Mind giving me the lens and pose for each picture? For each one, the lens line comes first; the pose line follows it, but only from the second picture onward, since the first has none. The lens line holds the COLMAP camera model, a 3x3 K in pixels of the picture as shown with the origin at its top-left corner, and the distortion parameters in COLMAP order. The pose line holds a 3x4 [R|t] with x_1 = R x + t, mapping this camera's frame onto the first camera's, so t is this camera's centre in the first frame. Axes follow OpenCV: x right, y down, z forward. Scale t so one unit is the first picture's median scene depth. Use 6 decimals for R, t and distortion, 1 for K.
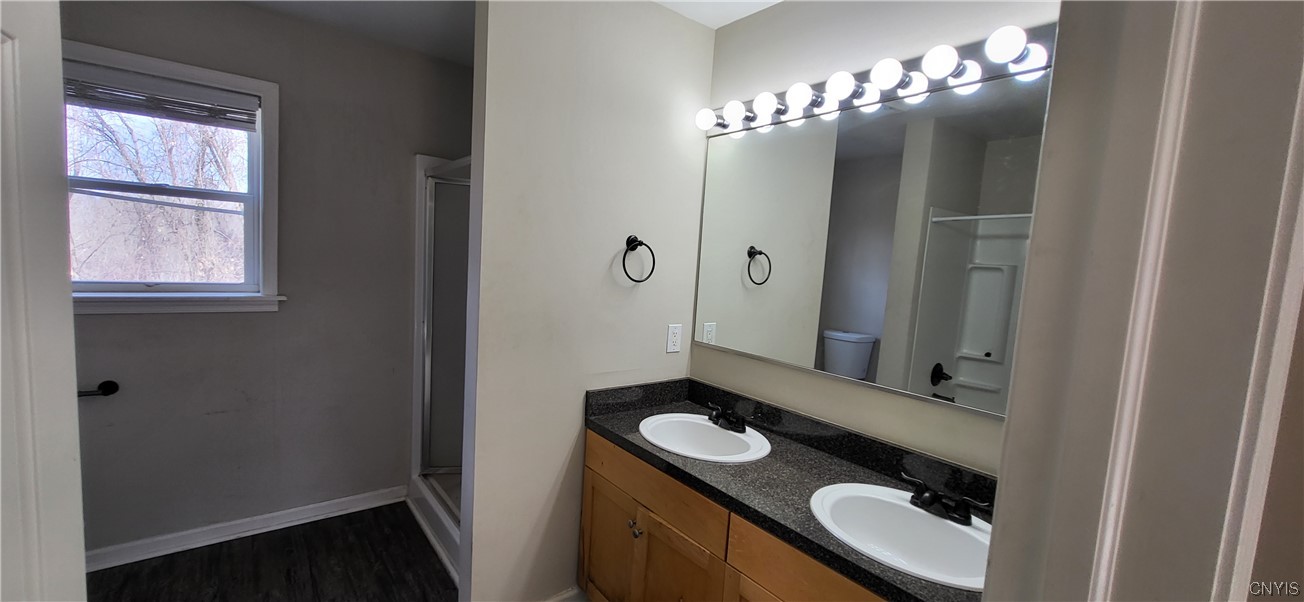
lens RADIAL K [[512.7, 0, 645.2], [0, 512.7, 304.2], [0, 0, 1]] dist [0.000899, 0.000008]
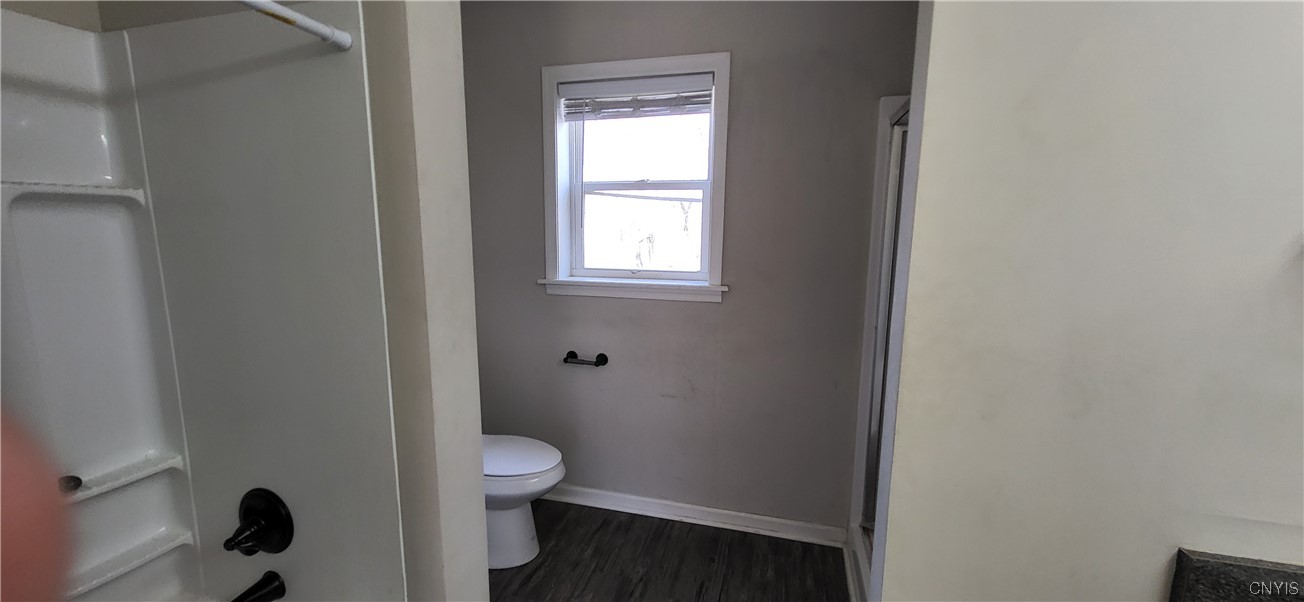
lens RADIAL K [[512.7, 0, 645.2], [0, 512.7, 304.2], [0, 0, 1]] dist [0.000899, 0.000008]
pose [[0.583782, 0.074433, -0.808491, -0.038534], [-0.037876, 0.997201, 0.064457, -0.038427], [0.811027, -0.007007, 0.584967, 0.342113]]
